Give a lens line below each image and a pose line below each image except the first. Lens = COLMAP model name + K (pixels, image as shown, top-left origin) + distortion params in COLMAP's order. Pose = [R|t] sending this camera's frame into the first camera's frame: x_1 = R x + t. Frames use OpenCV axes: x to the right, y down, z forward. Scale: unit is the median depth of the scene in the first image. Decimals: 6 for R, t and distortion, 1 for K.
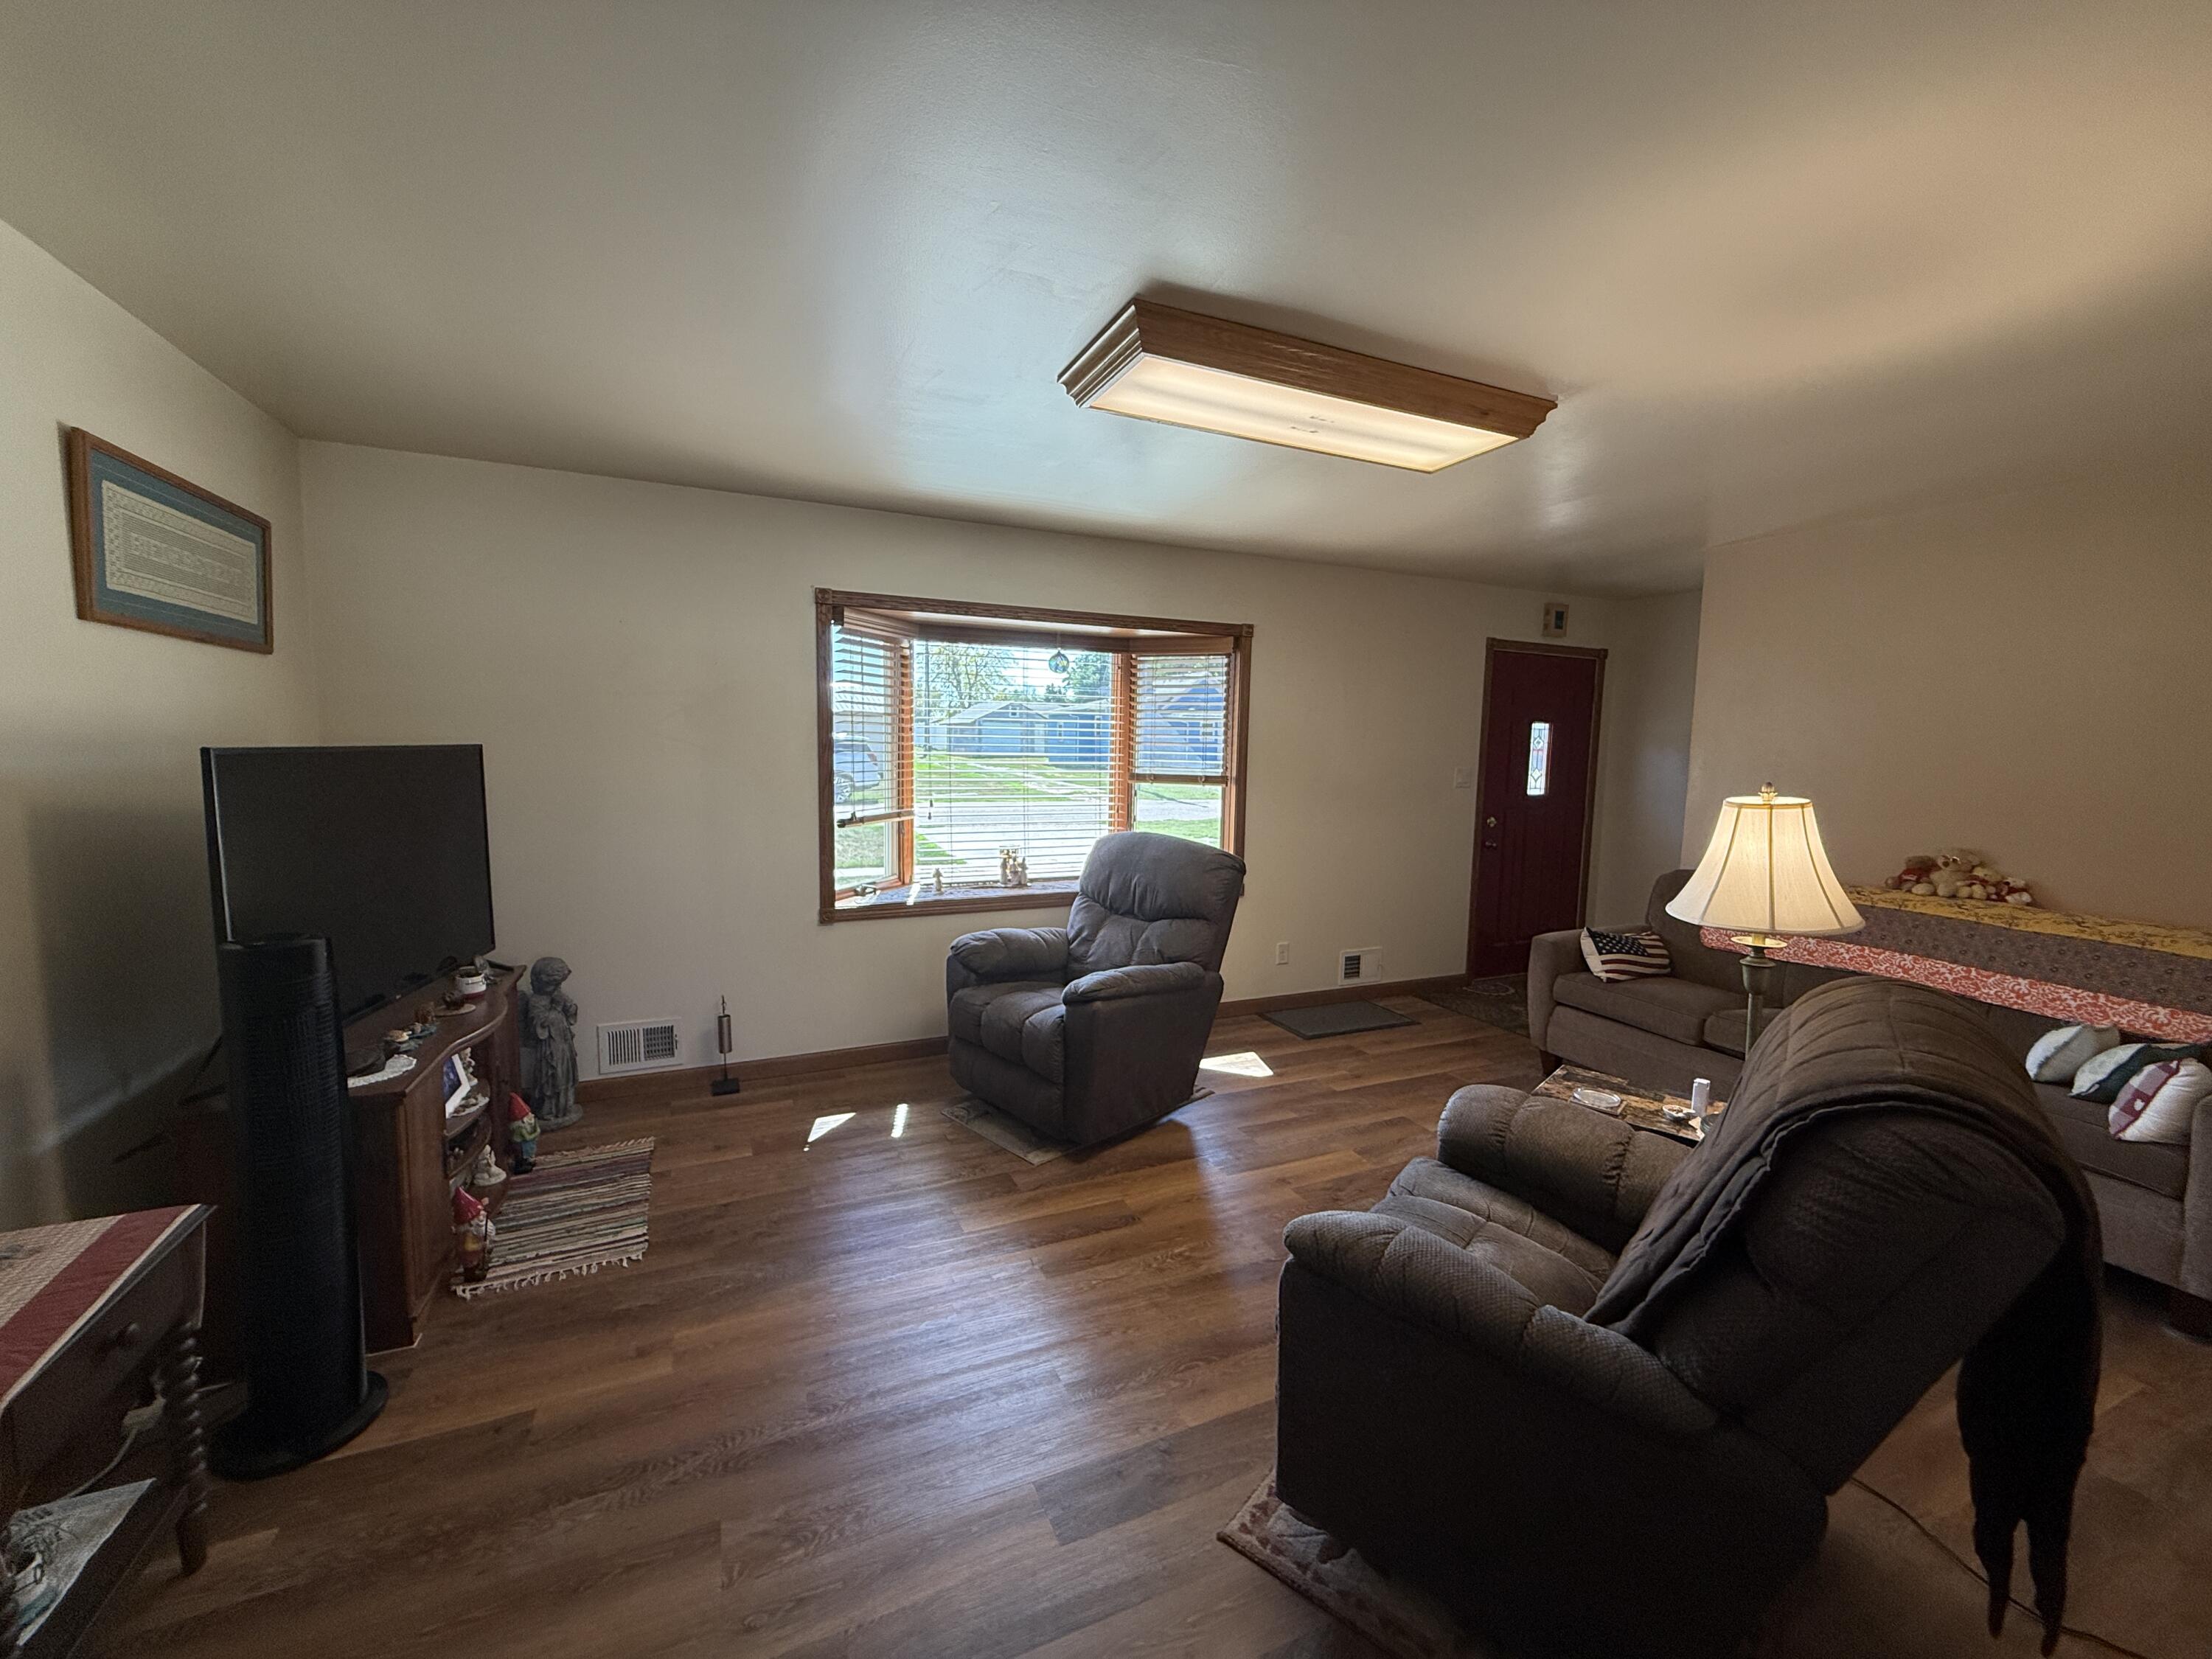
lens RADIAL K [[882.5, 0, 1102.9], [0, 882.5, 827.0], [0, 0, 1]] dist [-0.001117, -0.000123]
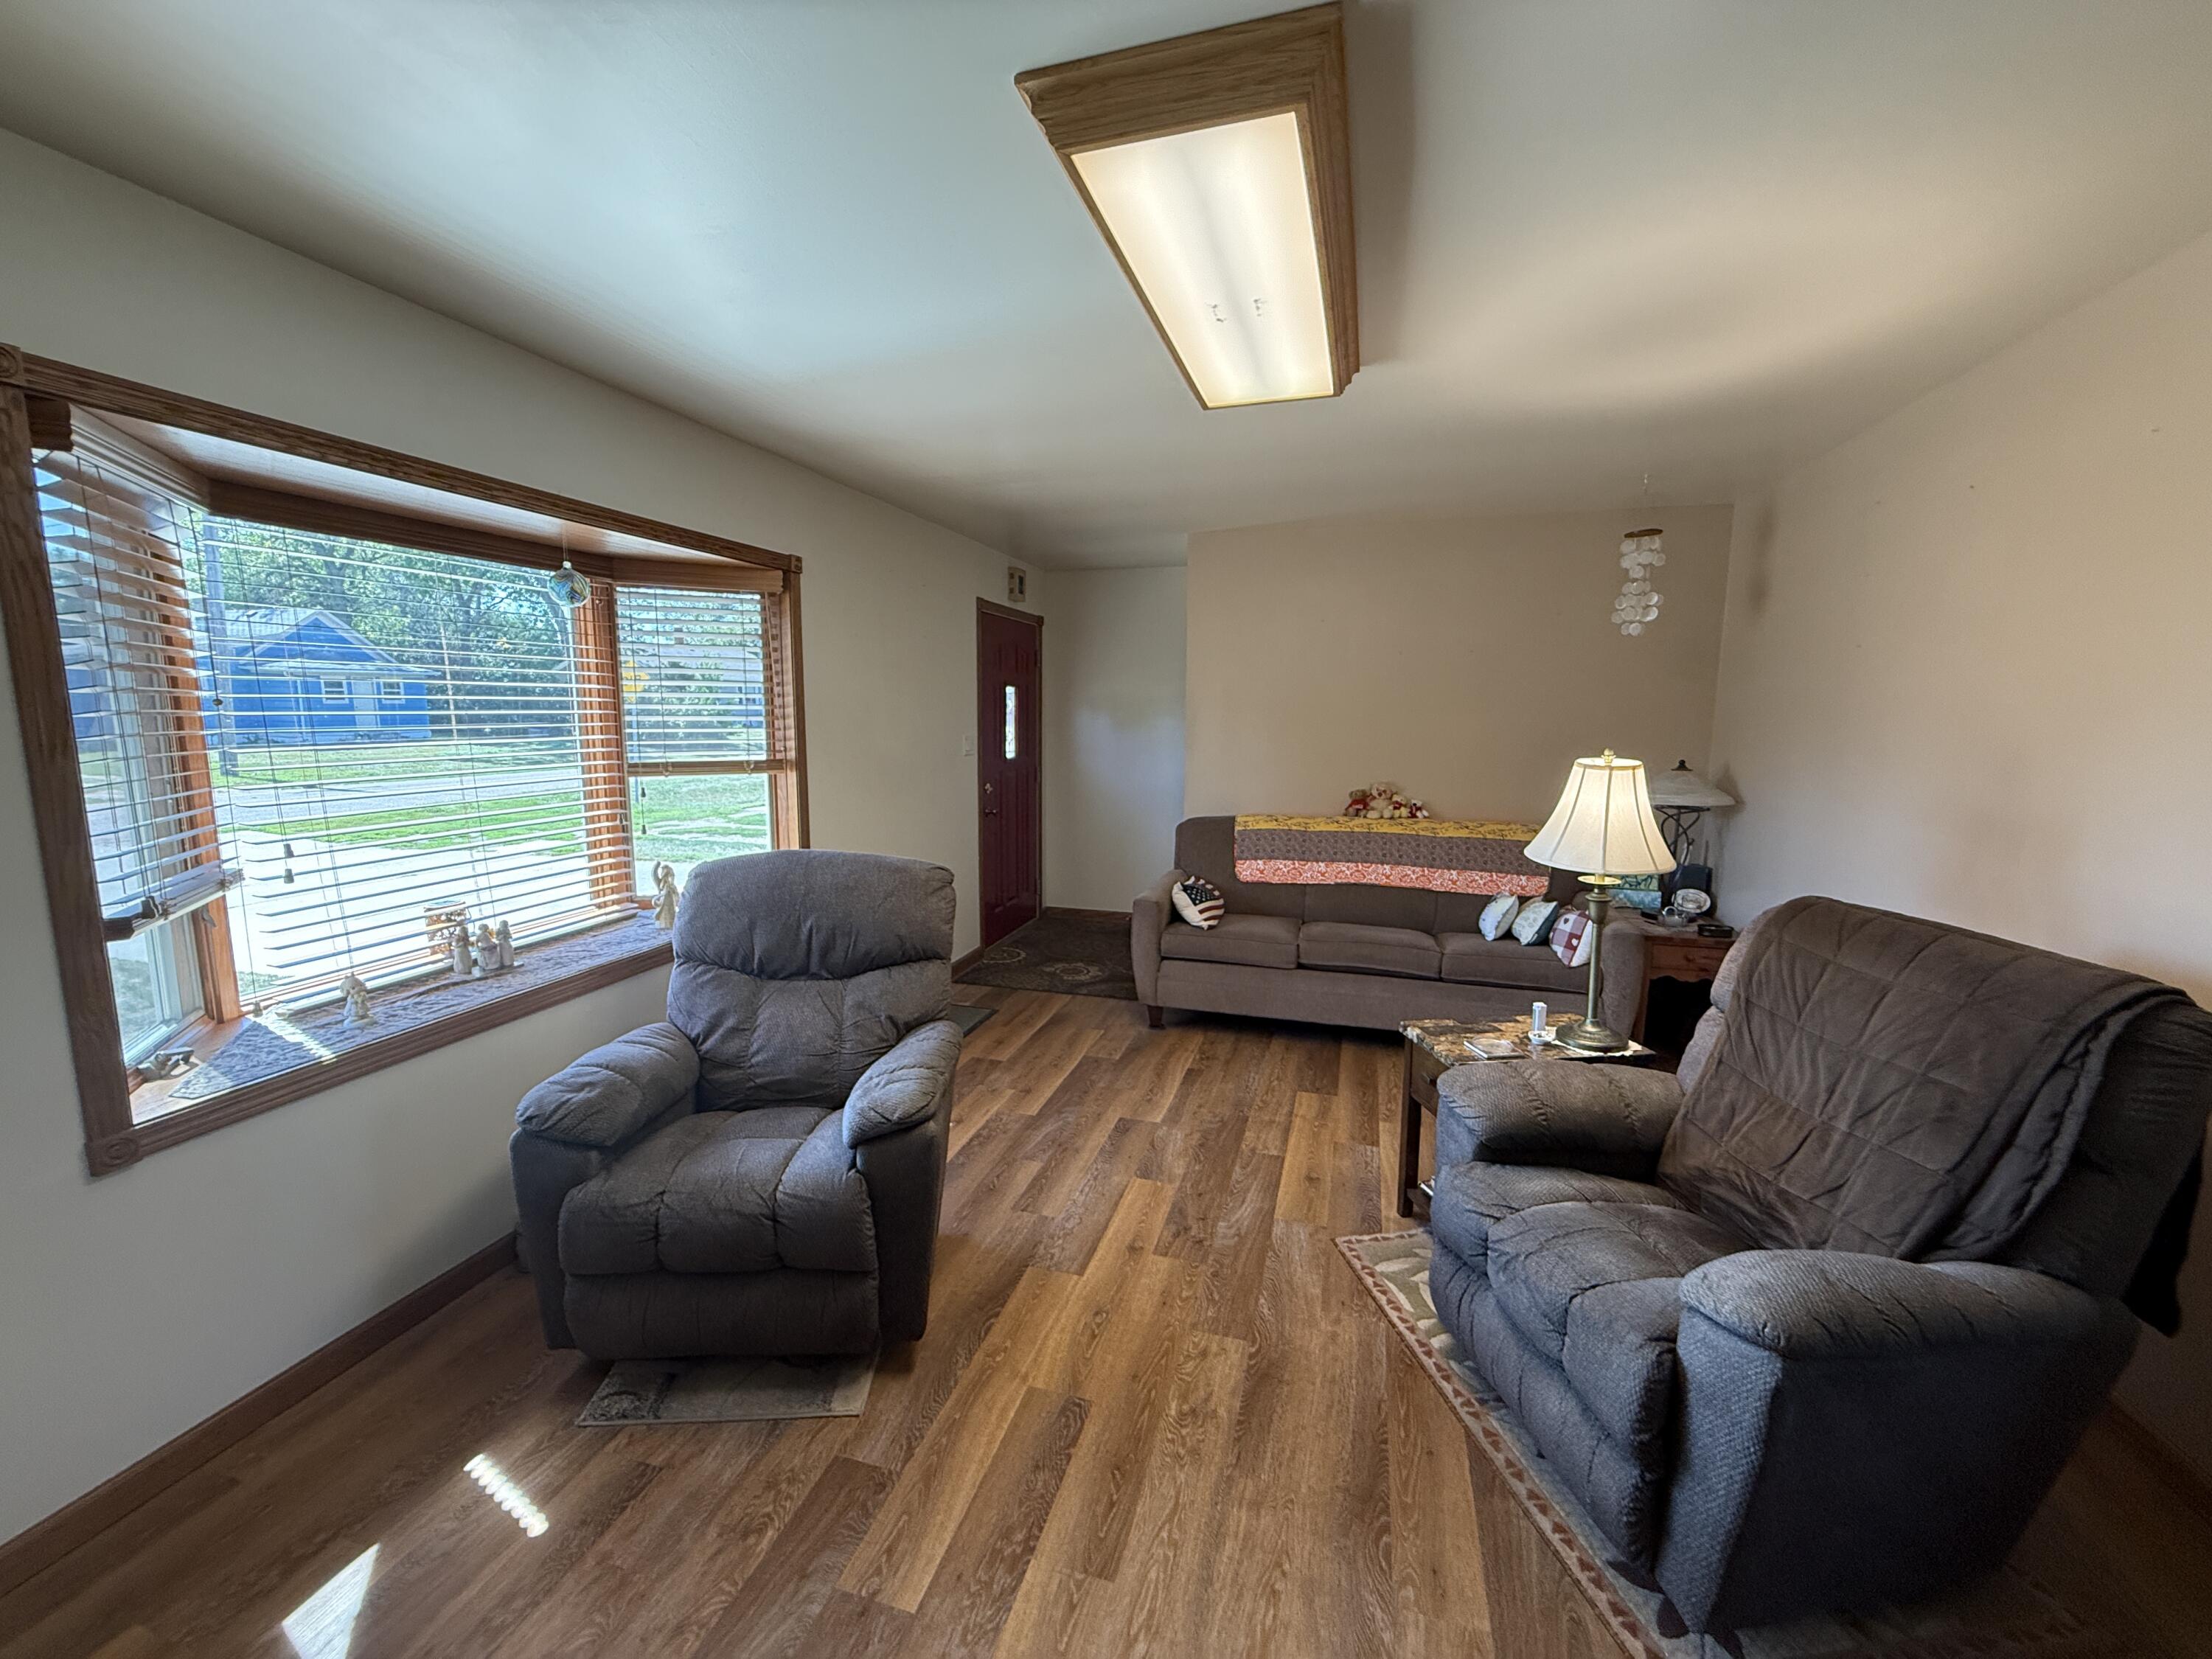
lens RADIAL K [[882.5, 0, 1103.2], [0, 882.5, 823.5], [0, 0, 1]] dist [-0.001117, -0.000123]
pose [[0.654498, -0.113925, 0.747431, -0.307501], [0.081833, 0.993449, 0.079765, -0.050459], [-0.751622, 0.008959, 0.659534, 0.375895]]
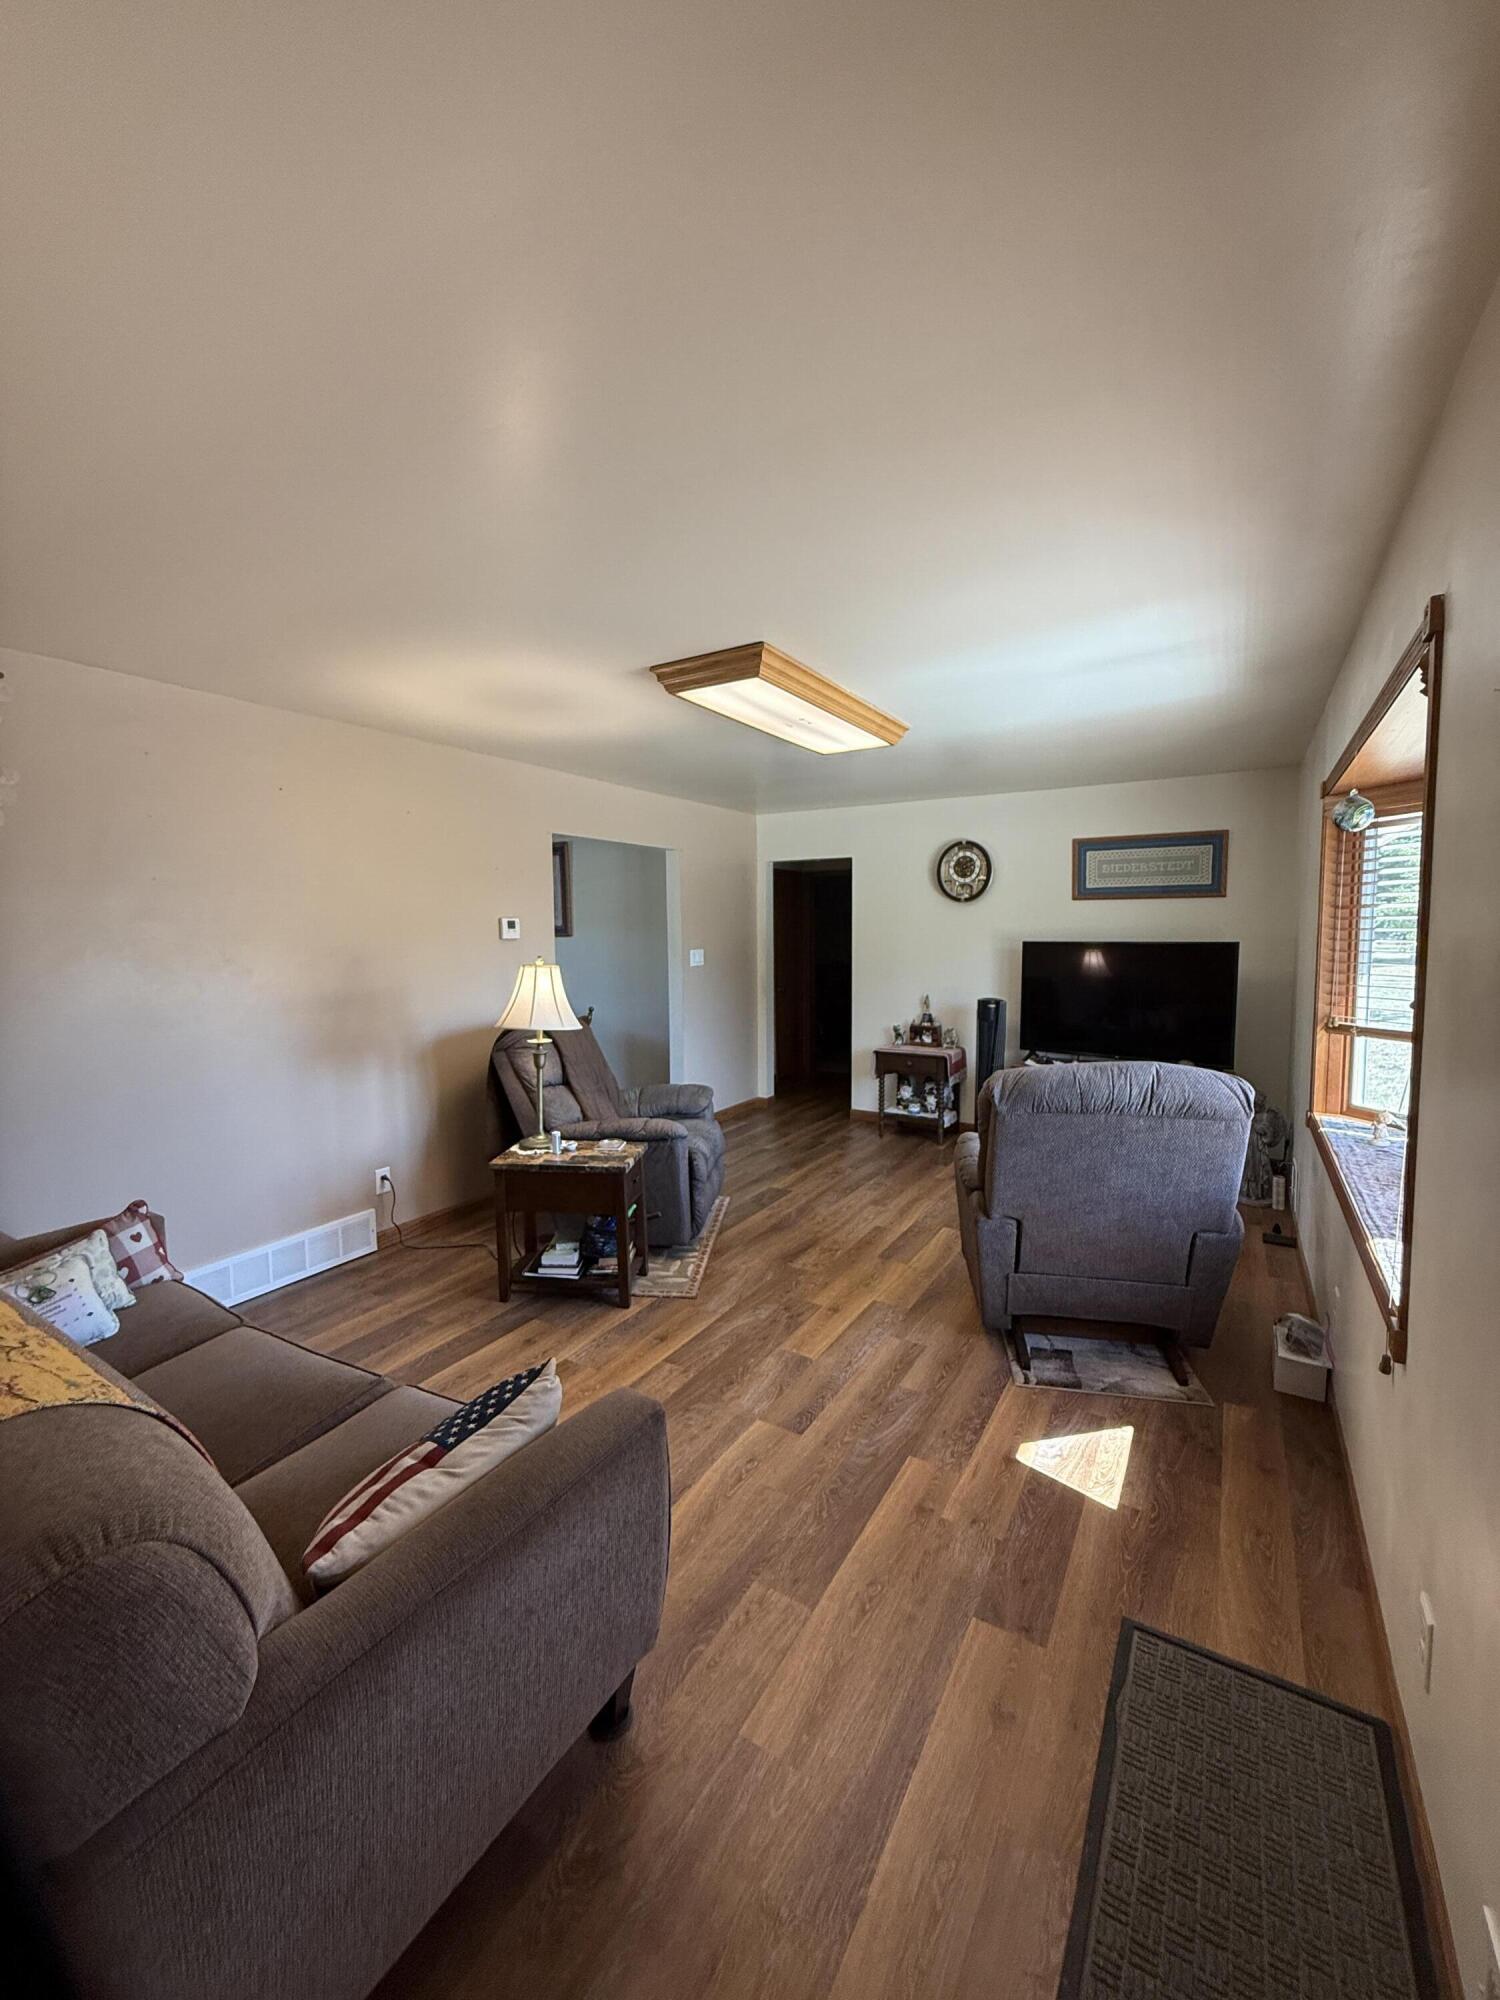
lens RADIAL K [[797.9, 0, 757.7], [0, 797.9, 998.1], [0, 0, 1]] dist [-0.001117, -0.000123]
pose [[-0.819627, 0.032194, -0.571992, 0.700302], [-0.065201, 0.986691, 0.148964, -0.126489], [0.569175, 0.159390, -0.806619, 1.375755]]
